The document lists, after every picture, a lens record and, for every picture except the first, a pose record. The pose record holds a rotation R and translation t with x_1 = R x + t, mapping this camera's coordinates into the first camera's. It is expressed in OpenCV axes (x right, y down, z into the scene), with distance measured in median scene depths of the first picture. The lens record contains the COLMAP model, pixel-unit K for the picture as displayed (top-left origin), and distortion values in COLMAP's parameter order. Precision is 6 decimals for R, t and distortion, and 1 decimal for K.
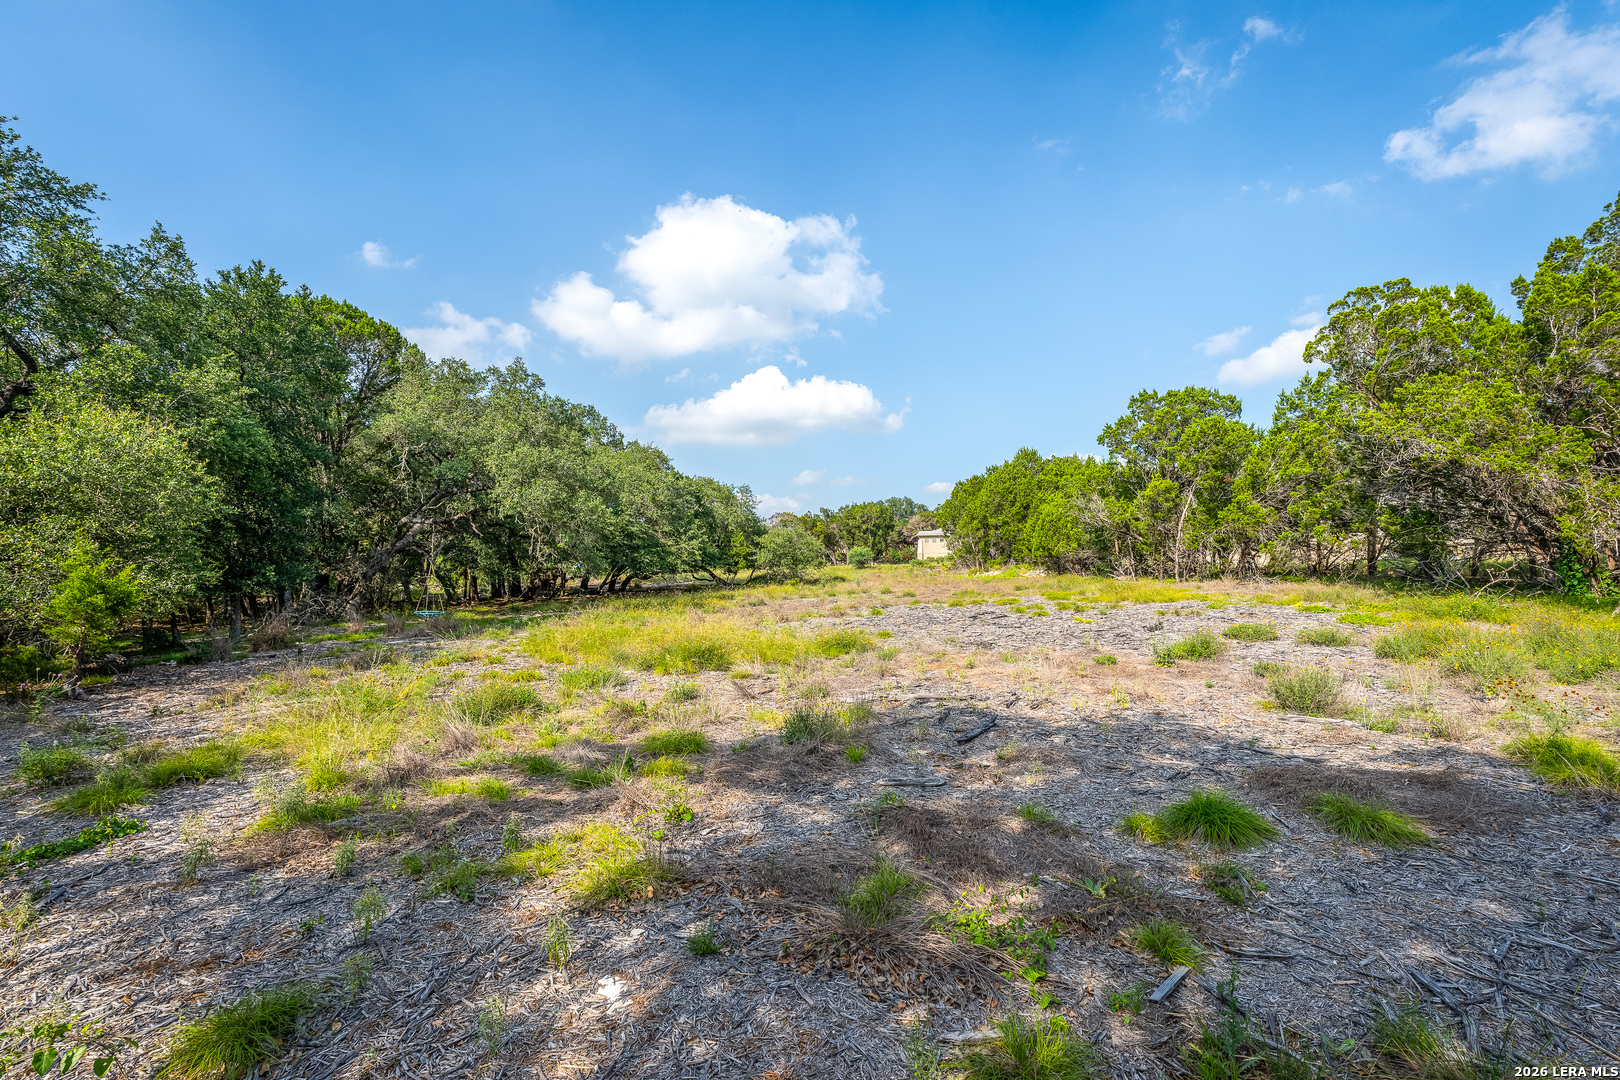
lens RADIAL K [[732.6, 0, 814.7], [0, 732.6, 546.8], [0, 0, 1]] dist [0.004328, 0.001307]
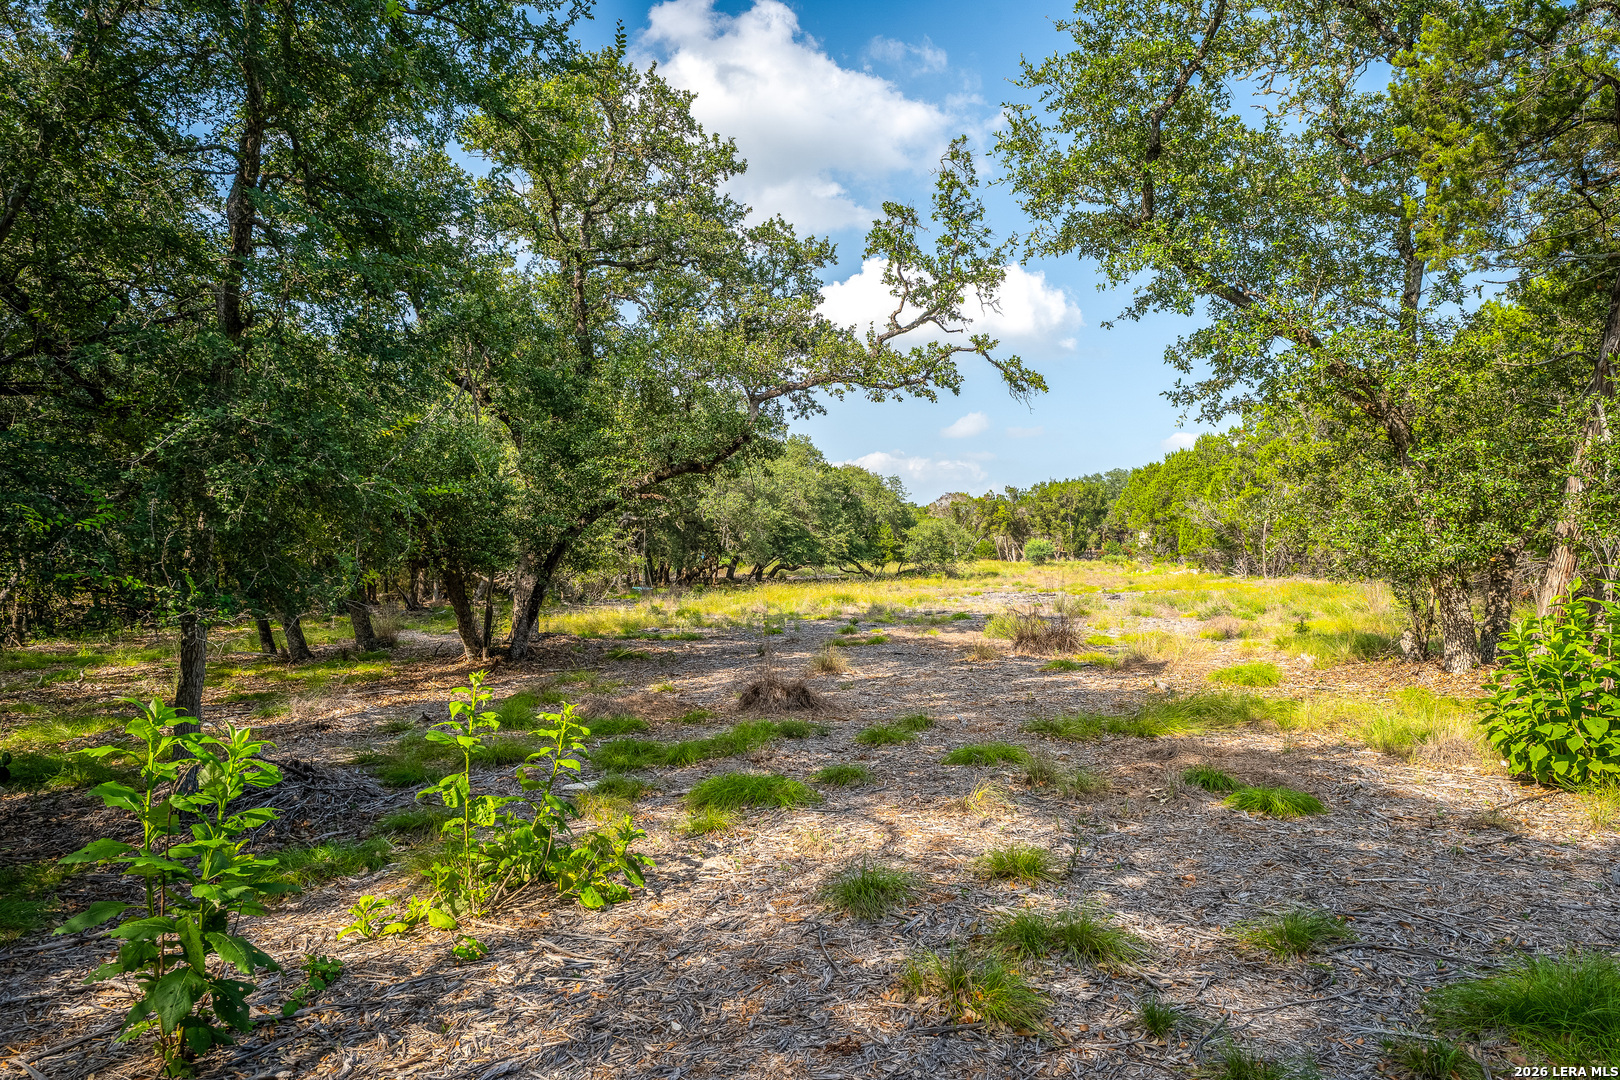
lens RADIAL K [[1166.1, 0, 810.5], [0, 1166.1, 539.0], [0, 0, 1]] dist [-0.000507, -0.000044]
pose [[0.981498, 0.014542, -0.190921, 0.094177], [-0.013265, 0.999880, 0.007964, -0.011275], [0.191014, -0.005284, 0.981573, -0.552030]]
